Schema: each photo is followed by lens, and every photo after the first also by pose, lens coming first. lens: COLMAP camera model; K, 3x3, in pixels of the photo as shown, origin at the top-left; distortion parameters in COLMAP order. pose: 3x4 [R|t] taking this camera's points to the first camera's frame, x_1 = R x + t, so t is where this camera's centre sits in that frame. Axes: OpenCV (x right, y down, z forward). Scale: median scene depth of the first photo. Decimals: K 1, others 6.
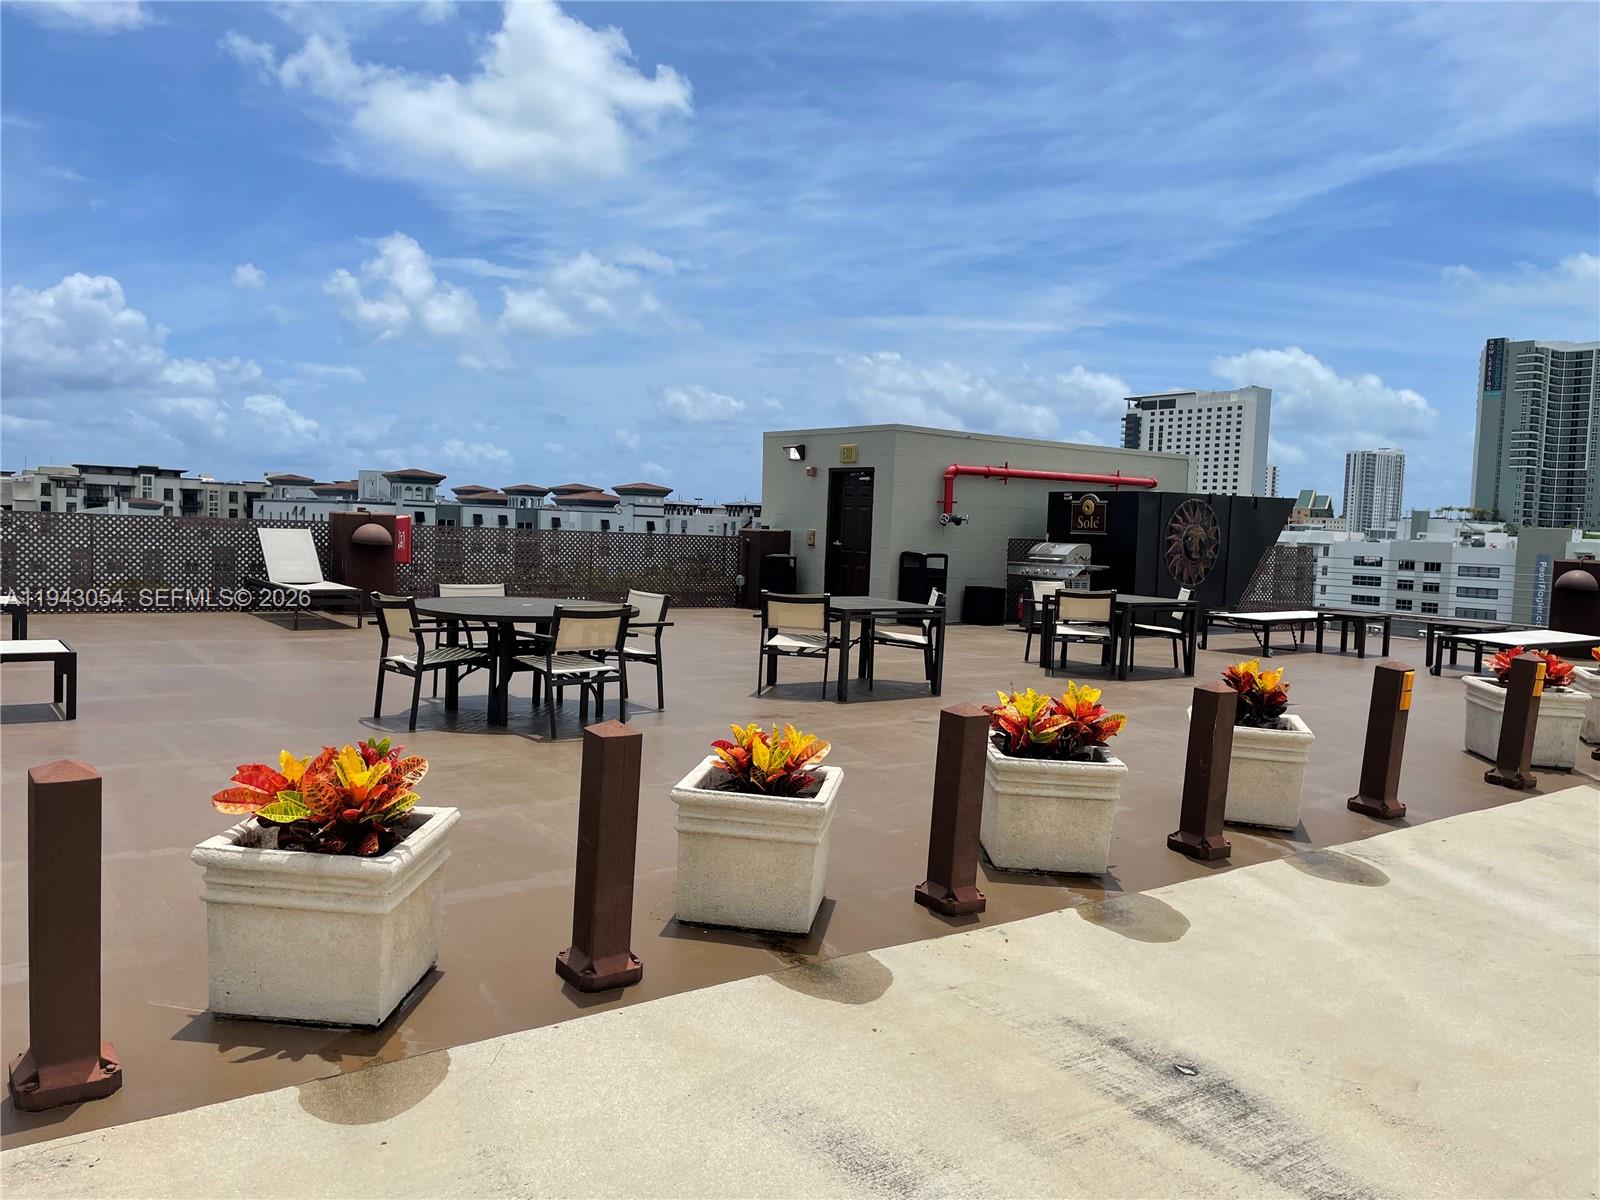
lens RADIAL K [[1244.8, 0, 800.2], [0, 1244.8, 552.6], [0, 0, 1]] dist [0.097916, -0.101851]
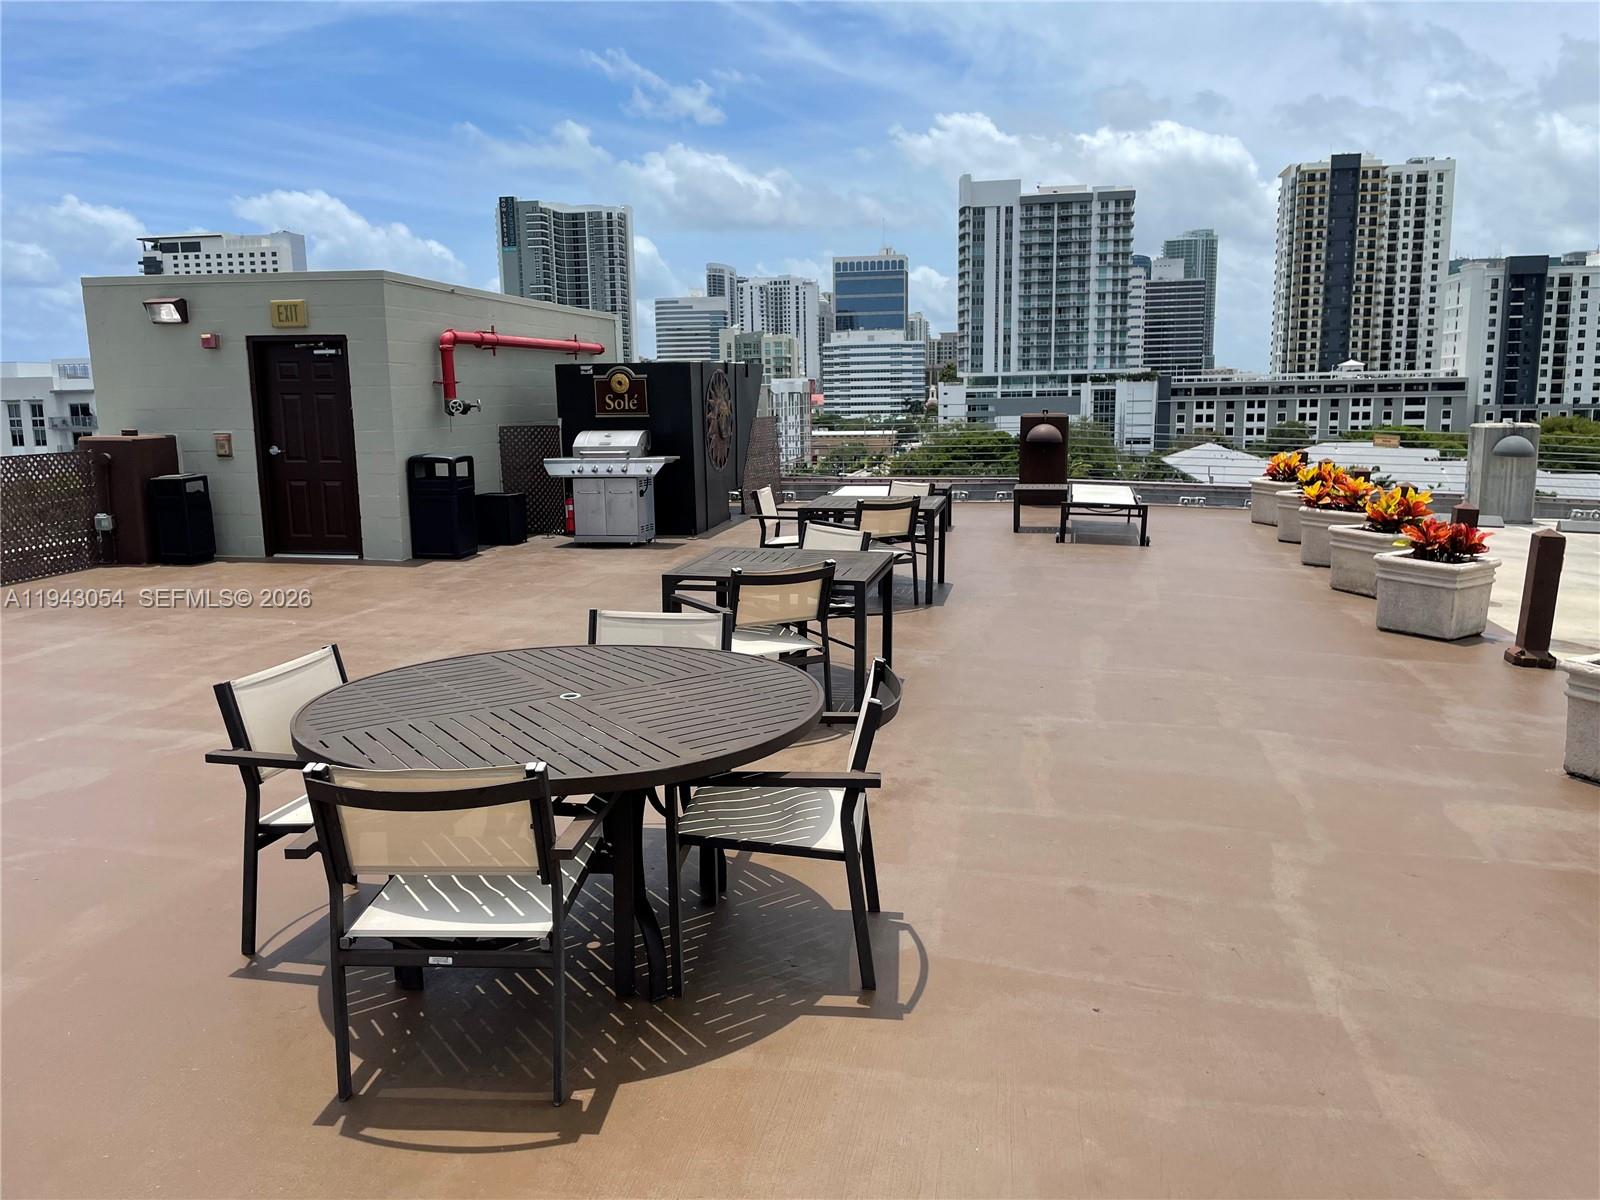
lens RADIAL K [[1216.4, 0, 800.0], [0, 1216.4, 600.0], [0, 0, 1]] dist [0.004195, -0.045236]
pose [[0.710572, -0.161531, 0.684832, -0.211475], [0.048783, 0.982260, 0.181069, -0.030597], [-0.701931, -0.095254, 0.705847, 0.308220]]
